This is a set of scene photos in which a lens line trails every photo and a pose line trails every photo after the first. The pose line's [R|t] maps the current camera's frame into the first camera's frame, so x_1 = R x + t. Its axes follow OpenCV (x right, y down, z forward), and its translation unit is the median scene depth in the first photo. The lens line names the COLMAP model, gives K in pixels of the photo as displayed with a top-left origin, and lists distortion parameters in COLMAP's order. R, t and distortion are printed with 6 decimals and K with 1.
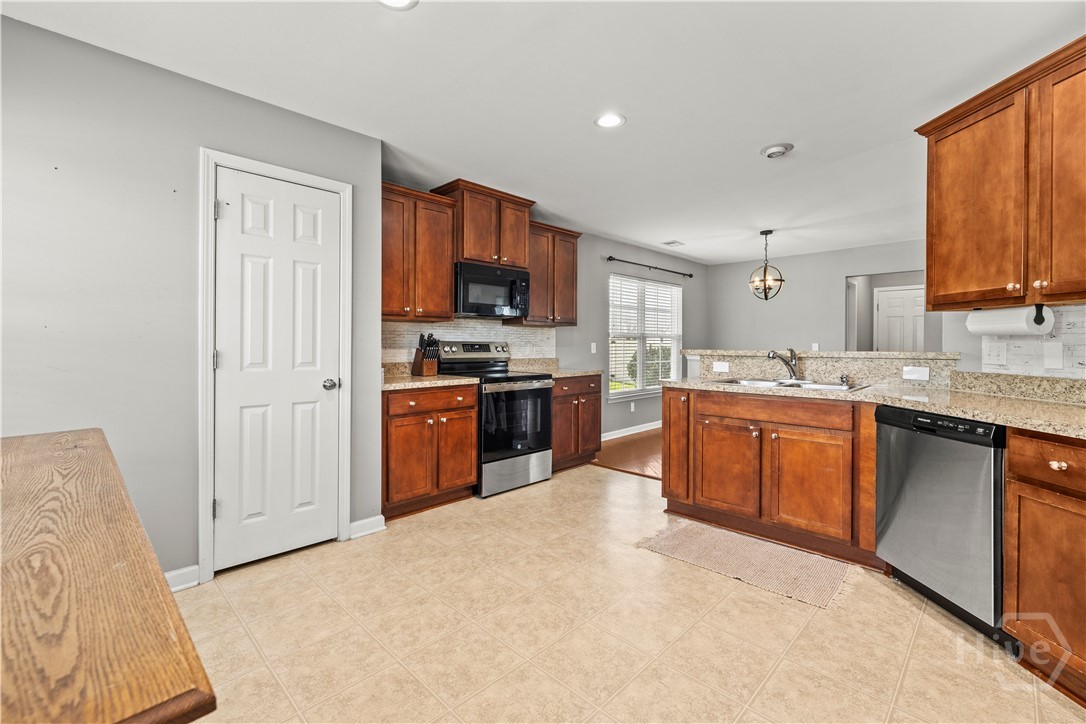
lens RADIAL K [[472.5, 0, 540.0], [0, 472.5, 342.9], [0, 0, 1]] dist [0.000079, -0.000040]
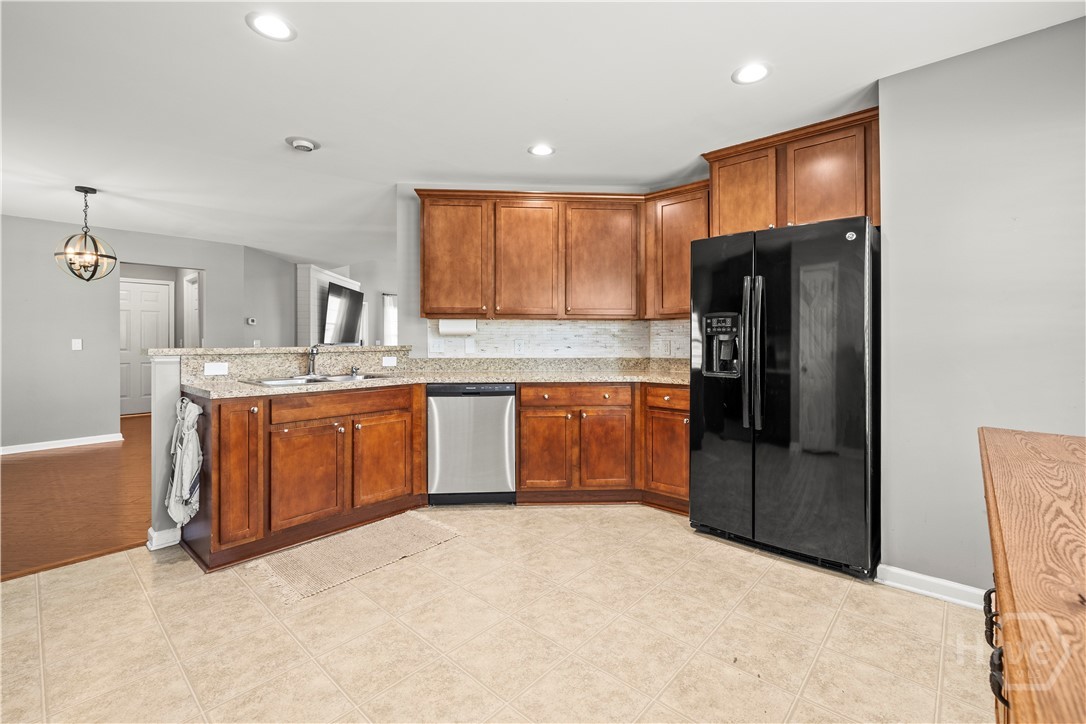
lens RADIAL K [[467.0, 0, 546.5], [0, 467.0, 334.9], [0, 0, 1]] dist [0.002490, 0.000629]
pose [[-0.053803, 0.010319, 0.998498, -0.670383], [-0.000947, 0.999946, -0.010385, 0.001442], [-0.998551, -0.001504, -0.053790, 0.731540]]
